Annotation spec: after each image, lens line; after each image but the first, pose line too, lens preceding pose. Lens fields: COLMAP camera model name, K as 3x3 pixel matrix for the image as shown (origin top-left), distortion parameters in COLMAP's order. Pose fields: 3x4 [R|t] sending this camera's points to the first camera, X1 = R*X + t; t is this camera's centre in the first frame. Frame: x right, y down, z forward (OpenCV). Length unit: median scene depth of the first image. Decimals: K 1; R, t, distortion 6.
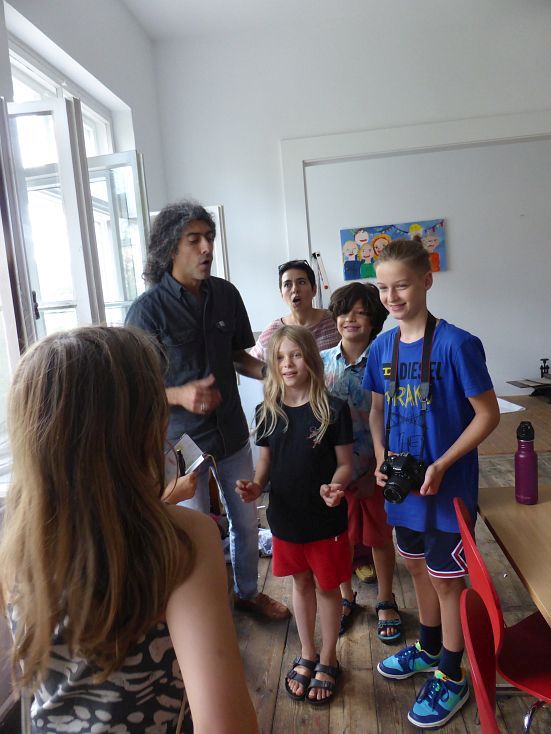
lens RADIAL K [[531.1, 0, 274.2], [0, 531.1, 367.4], [0, 0, 1]] dist [-0.042807, 0.022839]
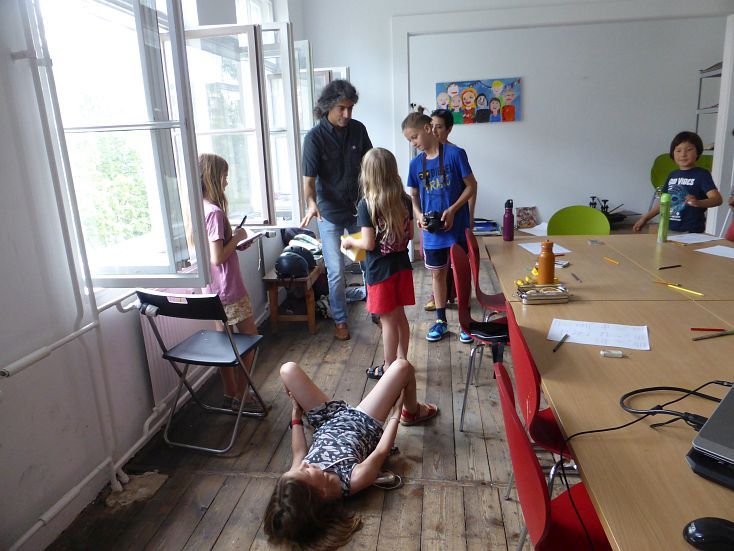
lens RADIAL K [[531.1, 0, 361.7], [0, 531.1, 274.7], [0, 0, 1]] dist [-0.042807, 0.022839]
pose [[0.998843, 0.046328, -0.012909, -0.015275], [-0.044529, 0.992292, 0.115642, 0.068078], [0.018166, -0.114933, 0.993207, -0.389087]]
